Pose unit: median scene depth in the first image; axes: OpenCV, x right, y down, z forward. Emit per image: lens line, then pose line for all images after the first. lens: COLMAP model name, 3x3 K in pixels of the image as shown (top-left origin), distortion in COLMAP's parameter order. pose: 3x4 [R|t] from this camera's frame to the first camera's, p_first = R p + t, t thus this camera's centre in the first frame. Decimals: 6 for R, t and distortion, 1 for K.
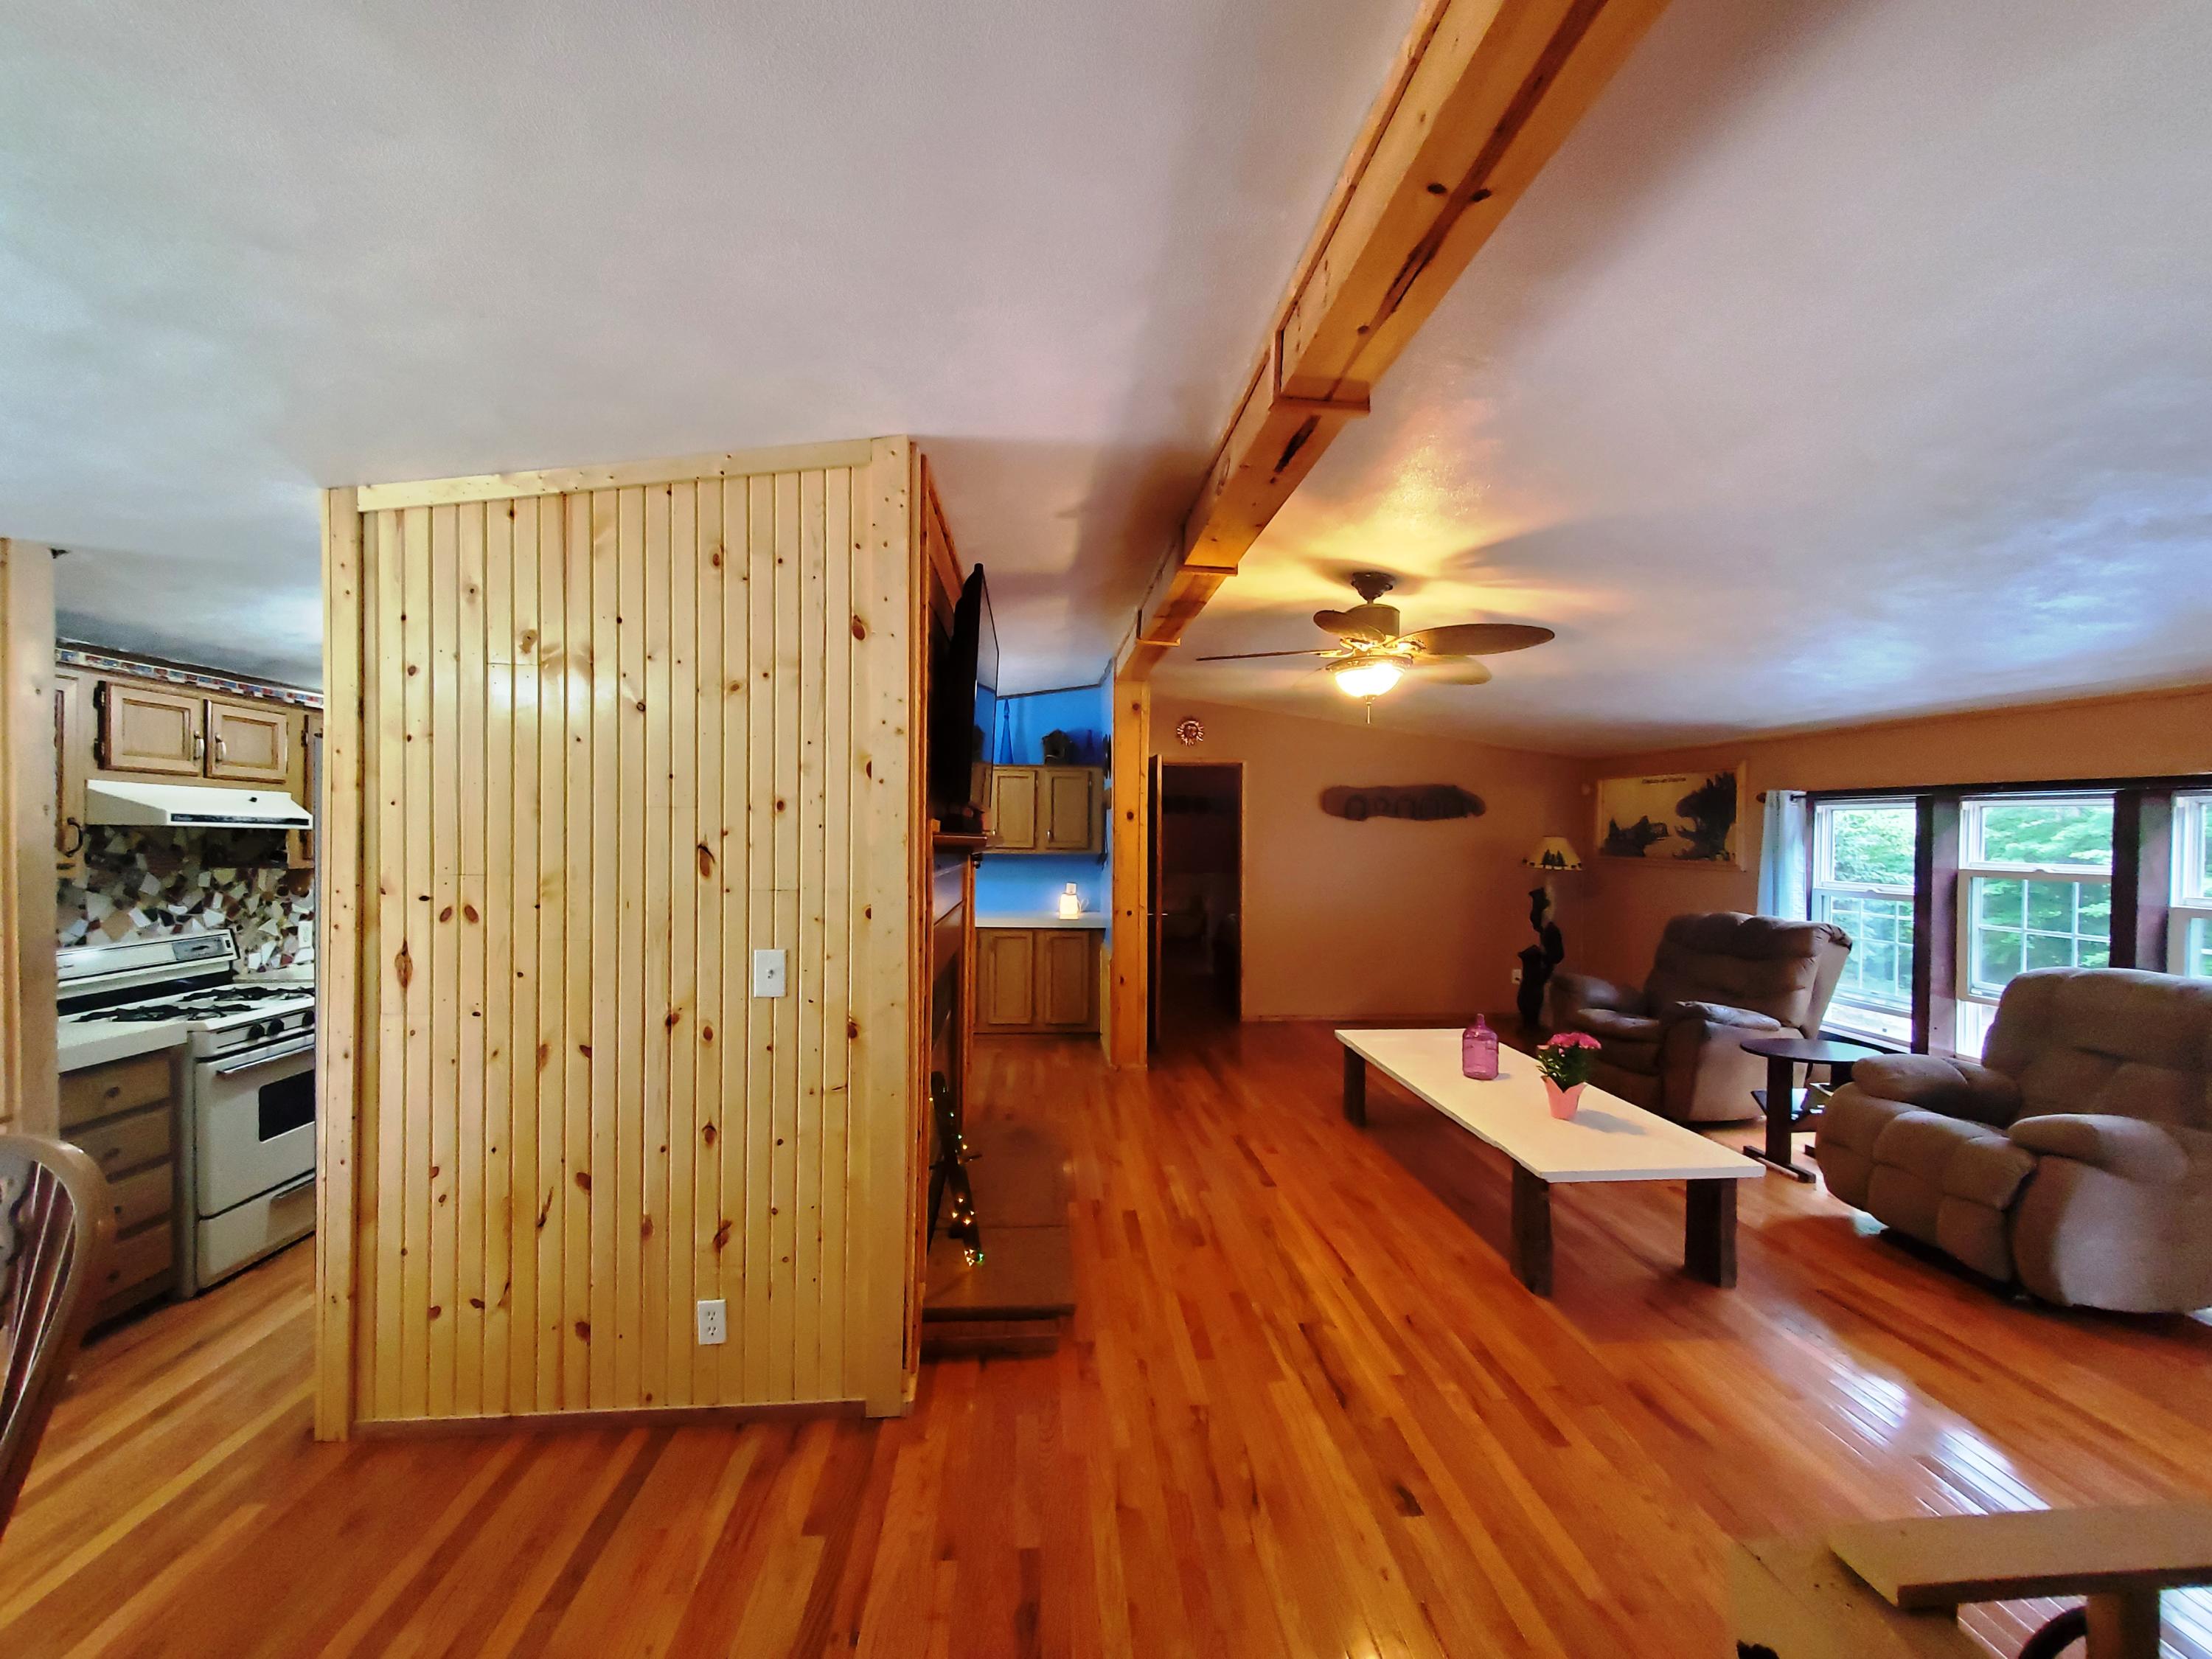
lens RADIAL K [[874.1, 0, 1095.8], [0, 874.1, 839.2], [0, 0, 1]] dist [0.003658, -0.001308]
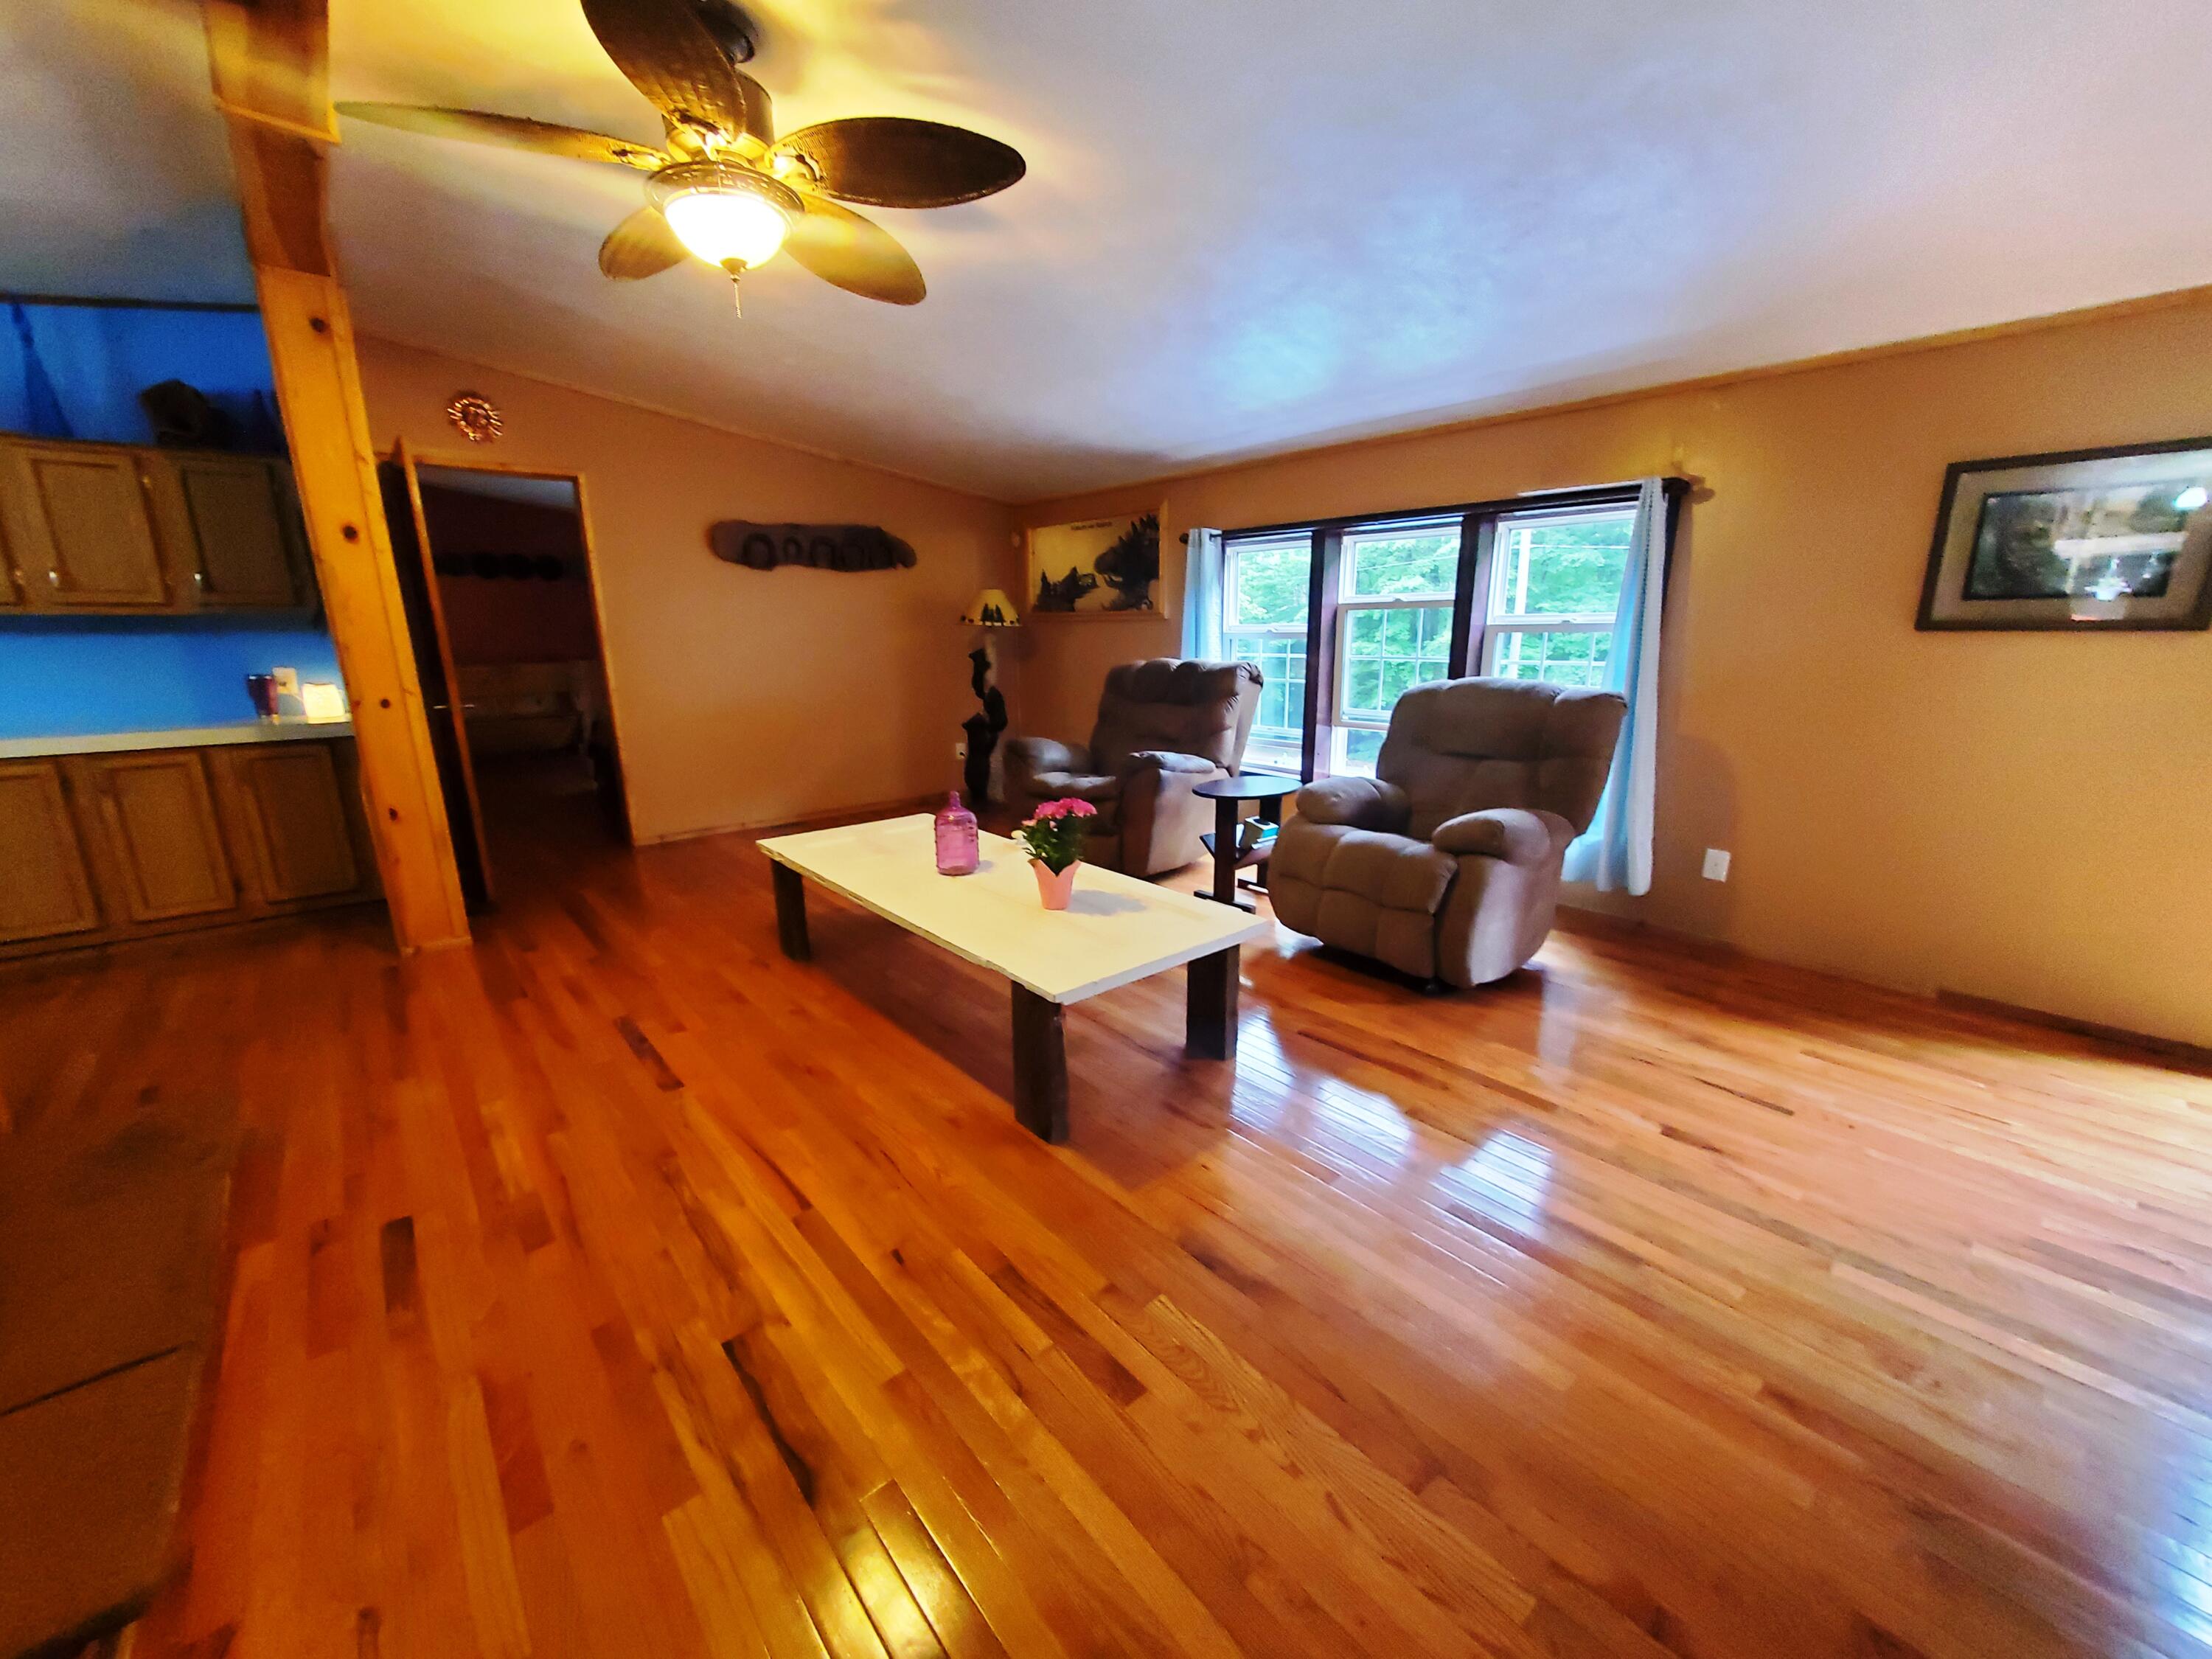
lens RADIAL K [[874.1, 0, 1104.7], [0, 874.1, 842.8], [0, 0, 1]] dist [0.003658, -0.001308]
pose [[0.802942, -0.158409, 0.574622, 0.124064], [0.021443, 0.971091, 0.237743, 0.074842], [-0.595671, -0.178572, 0.783127, 0.362310]]
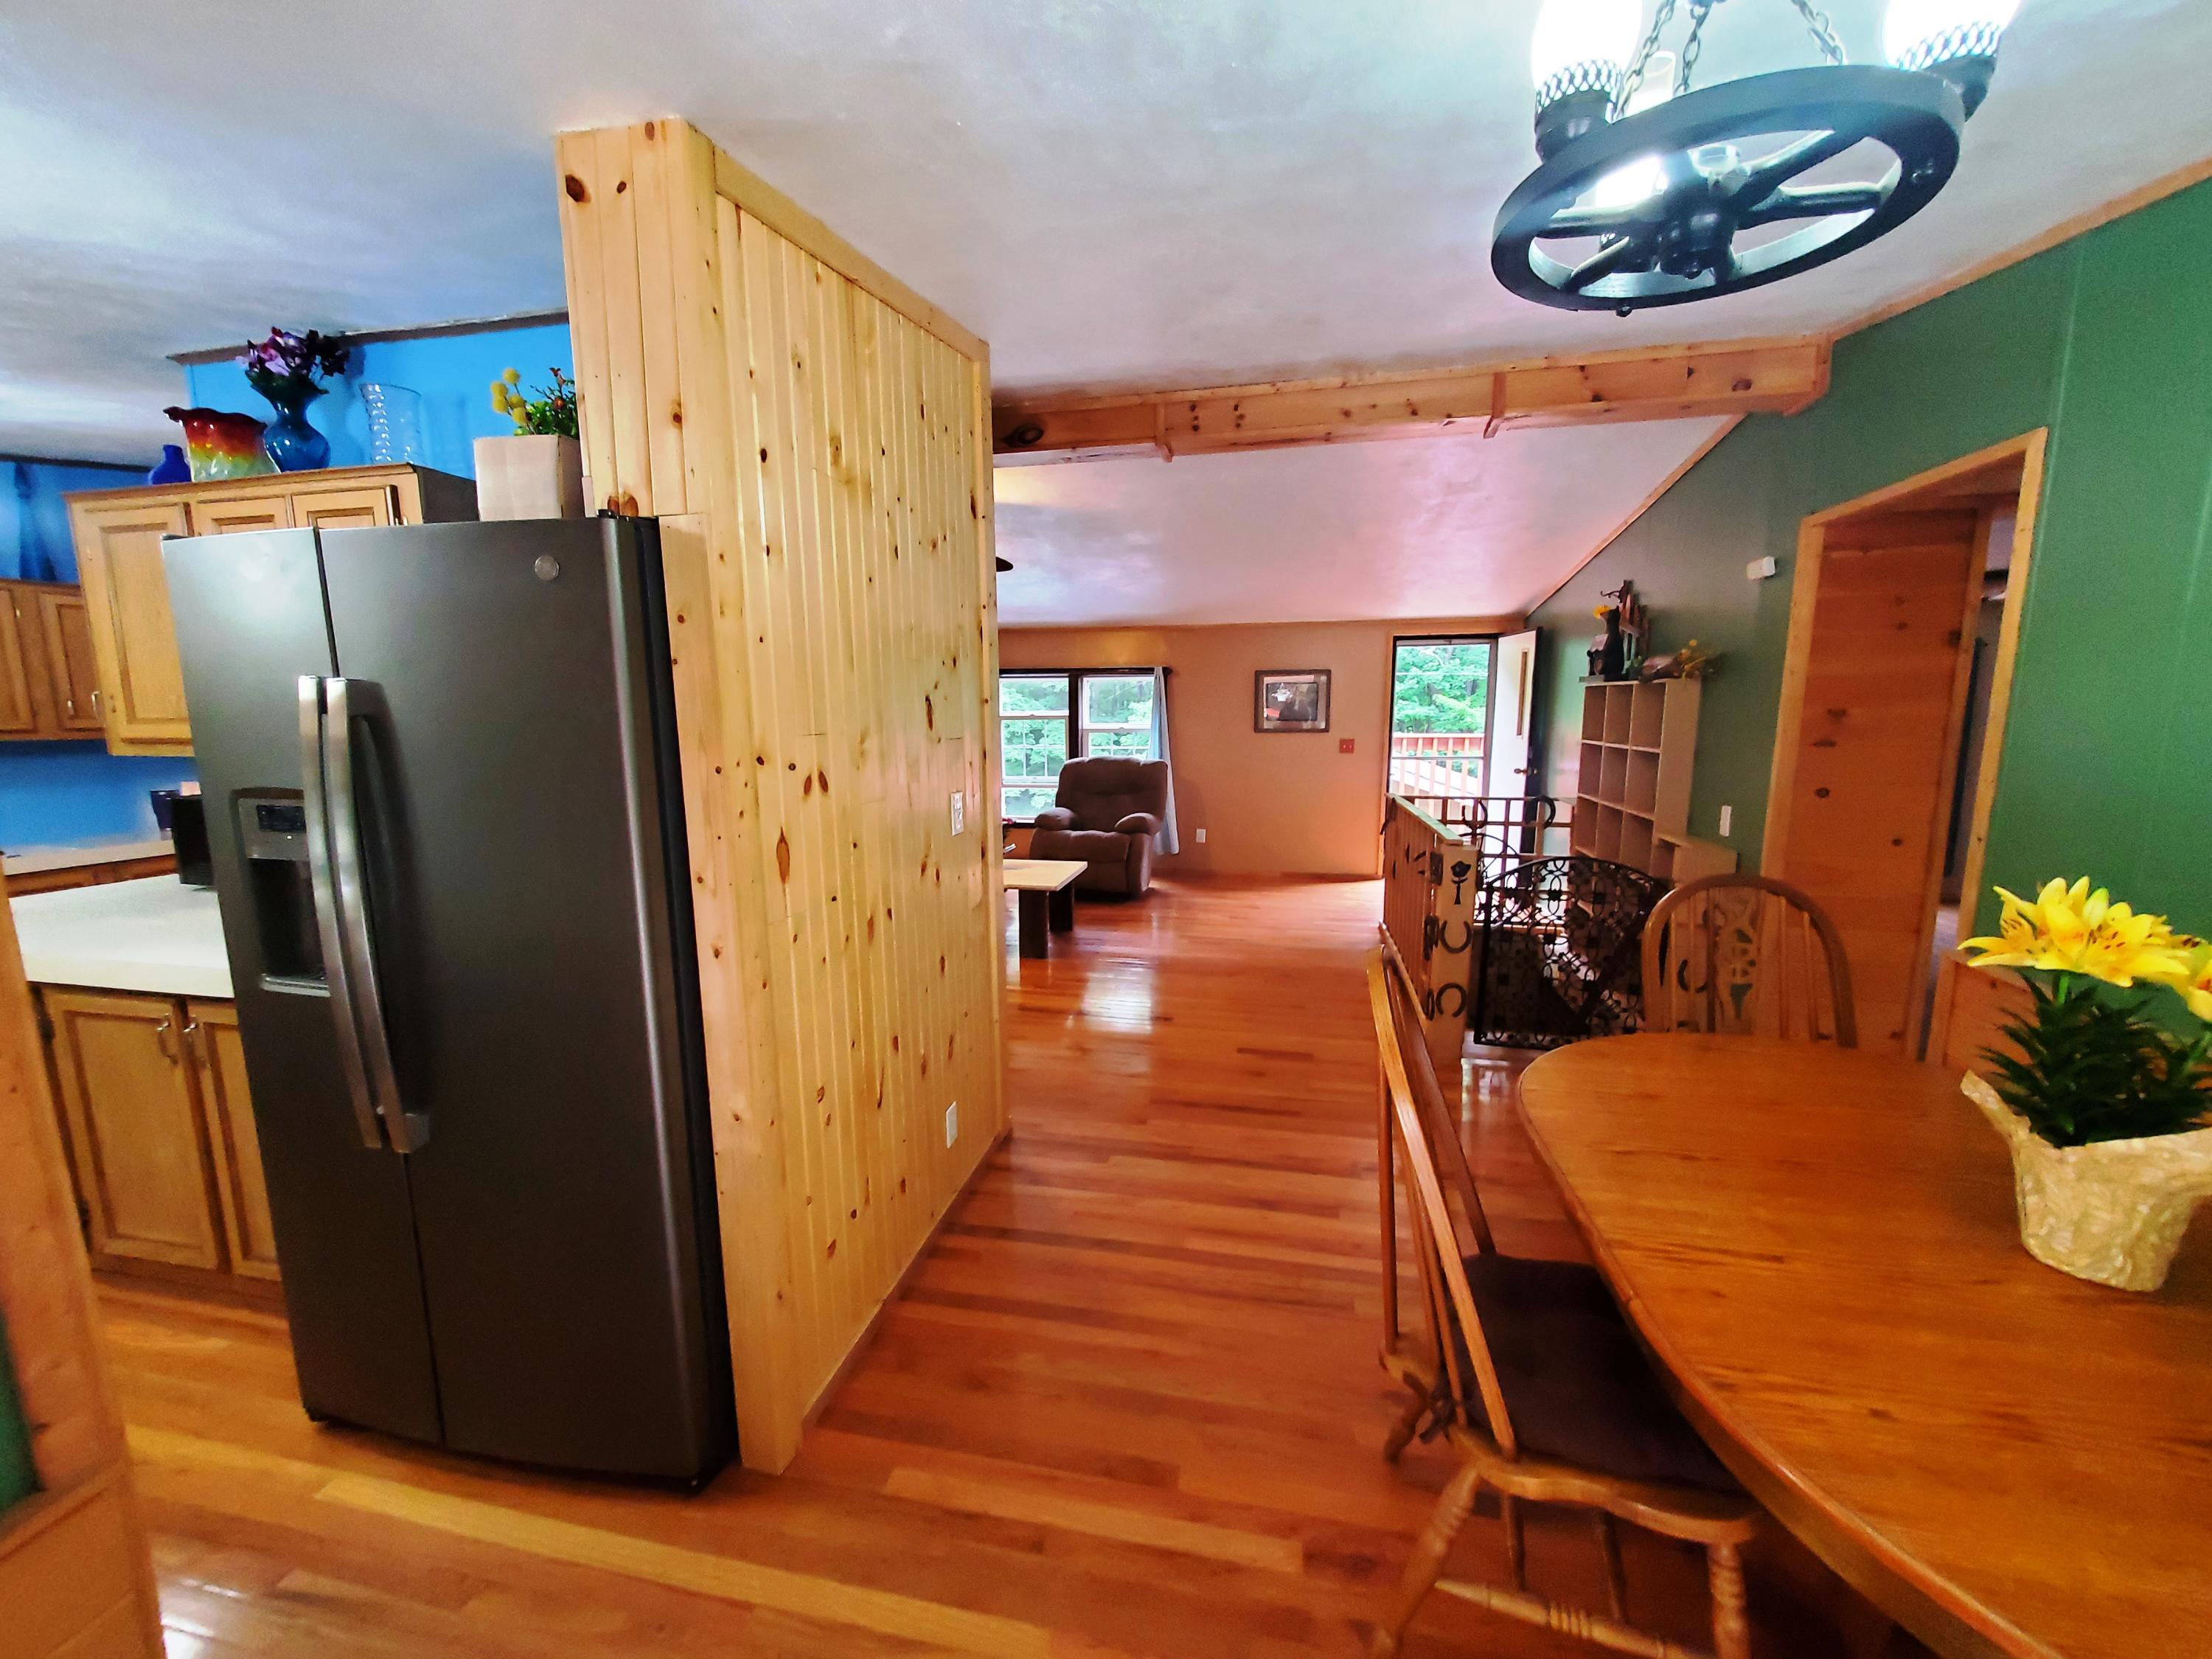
lens RADIAL K [[874.1, 0, 1124.7], [0, 874.1, 847.0], [0, 0, 1]] dist [0.003658, -0.001308]
pose [[0.264228, -0.164502, 0.950328, -0.922028], [0.017456, 0.986001, 0.165823, 0.009194], [-0.964302, -0.027226, 0.263401, 0.328194]]
